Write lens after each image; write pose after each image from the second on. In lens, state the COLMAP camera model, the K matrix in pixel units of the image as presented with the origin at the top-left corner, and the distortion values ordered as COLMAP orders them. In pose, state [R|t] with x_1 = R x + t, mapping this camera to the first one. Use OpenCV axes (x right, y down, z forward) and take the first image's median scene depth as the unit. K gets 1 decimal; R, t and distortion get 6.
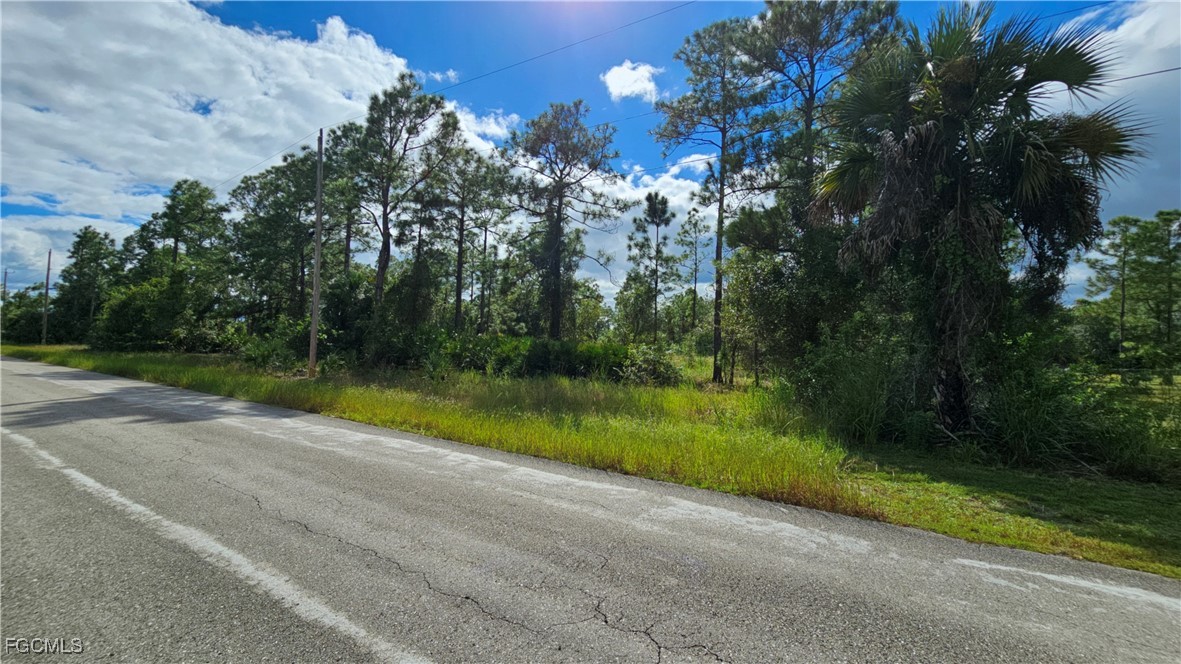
lens RADIAL K [[484.8, 0, 590.5], [0, 484.8, 332.0], [0, 0, 1]] dist [0.010235, -0.000139]
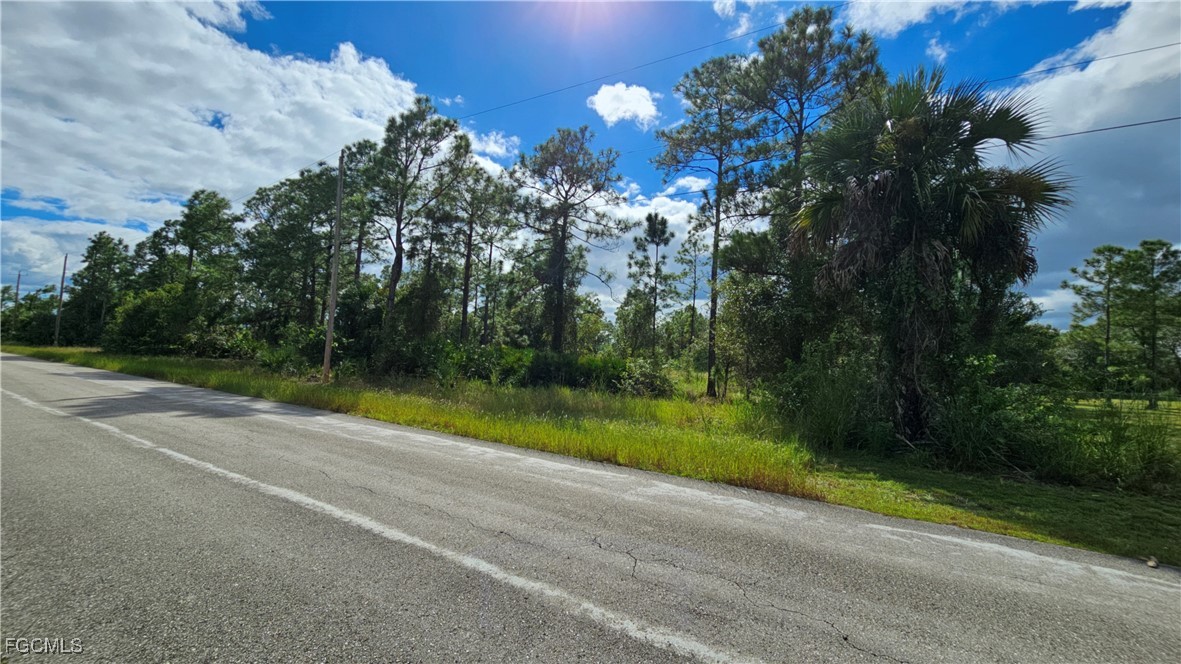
lens RADIAL K [[484.8, 0, 590.5], [0, 484.8, 332.0], [0, 0, 1]] dist [0.010235, -0.000139]
pose [[0.999761, 0.021839, -0.000470, -0.000921], [-0.021844, 0.999363, -0.028206, 0.000267], [-0.000146, 0.028210, 0.999602, -0.042670]]
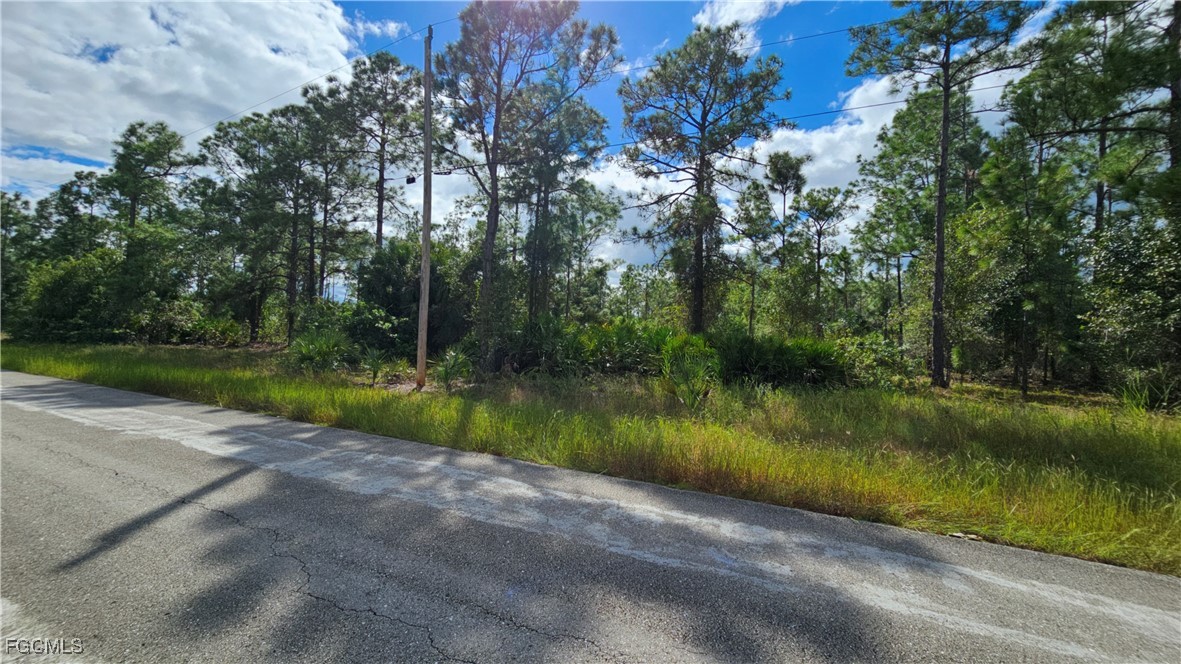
lens RADIAL K [[484.8, 0, 590.5], [0, 484.8, 332.0], [0, 0, 1]] dist [0.010235, -0.000139]
pose [[0.994716, 0.001156, 0.102657, -0.318354], [-0.004178, 0.999564, 0.029228, -0.004368], [-0.102579, -0.029502, 0.994287, 0.225078]]
